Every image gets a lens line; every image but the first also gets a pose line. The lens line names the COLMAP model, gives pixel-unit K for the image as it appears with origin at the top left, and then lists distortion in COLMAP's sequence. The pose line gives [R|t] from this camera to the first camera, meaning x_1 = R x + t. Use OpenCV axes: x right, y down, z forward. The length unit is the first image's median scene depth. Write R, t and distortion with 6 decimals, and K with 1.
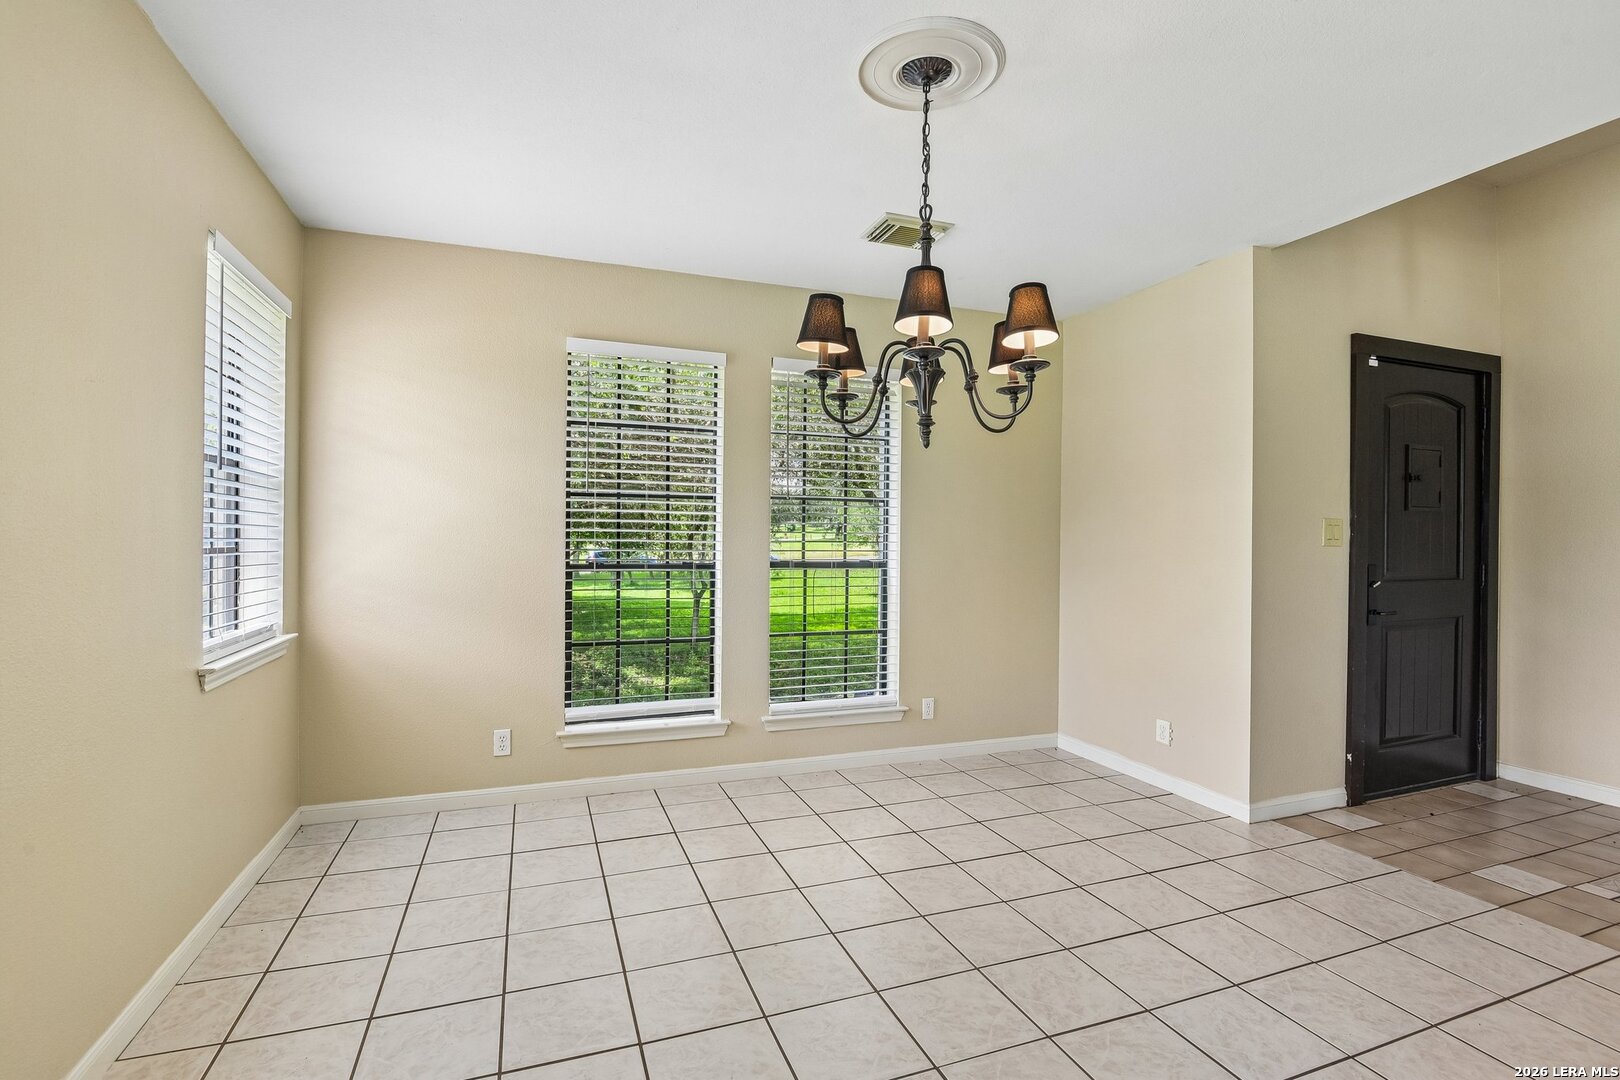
lens RADIAL K [[751.8, 0, 805.8], [0, 751.8, 538.3], [0, 0, 1]] dist [-0.015884, -0.000757]
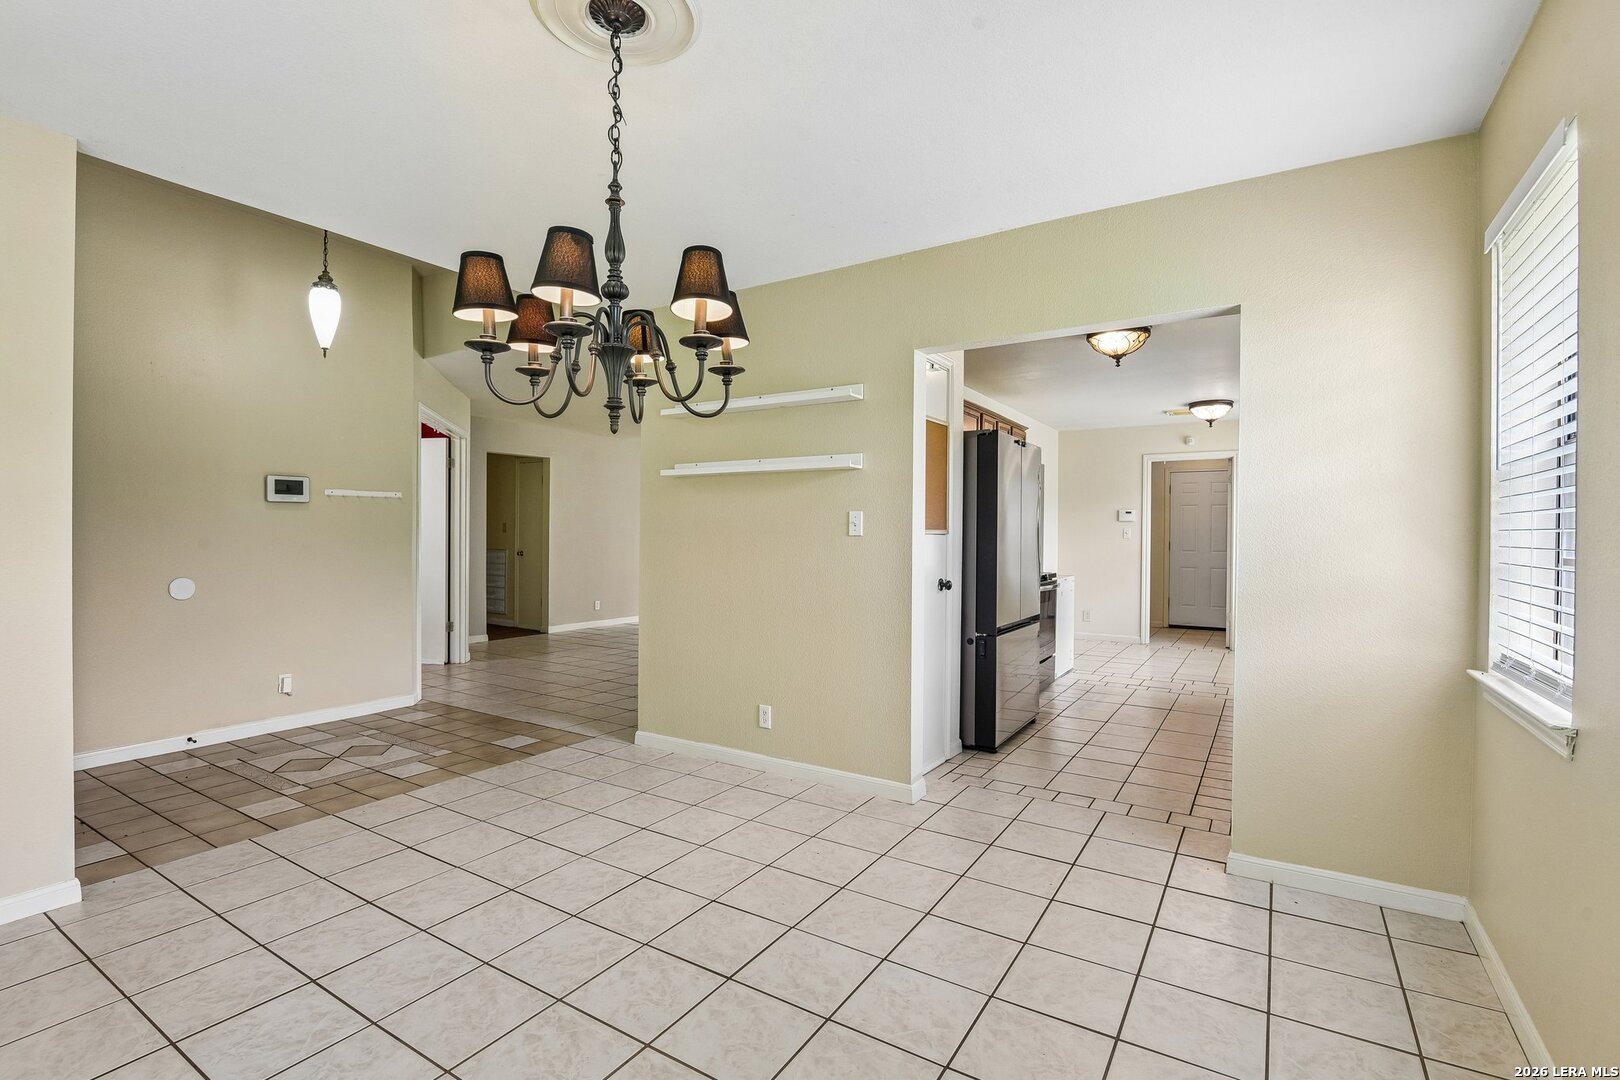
lens RADIAL K [[751.8, 0, 804.6], [0, 751.8, 538.6], [0, 0, 1]] dist [-0.015884, -0.000757]
pose [[-0.607894, -0.017599, 0.793823, -0.571874], [-0.009779, 0.999844, 0.014678, -0.007998], [-0.793958, 0.001160, -0.607972, 1.116489]]
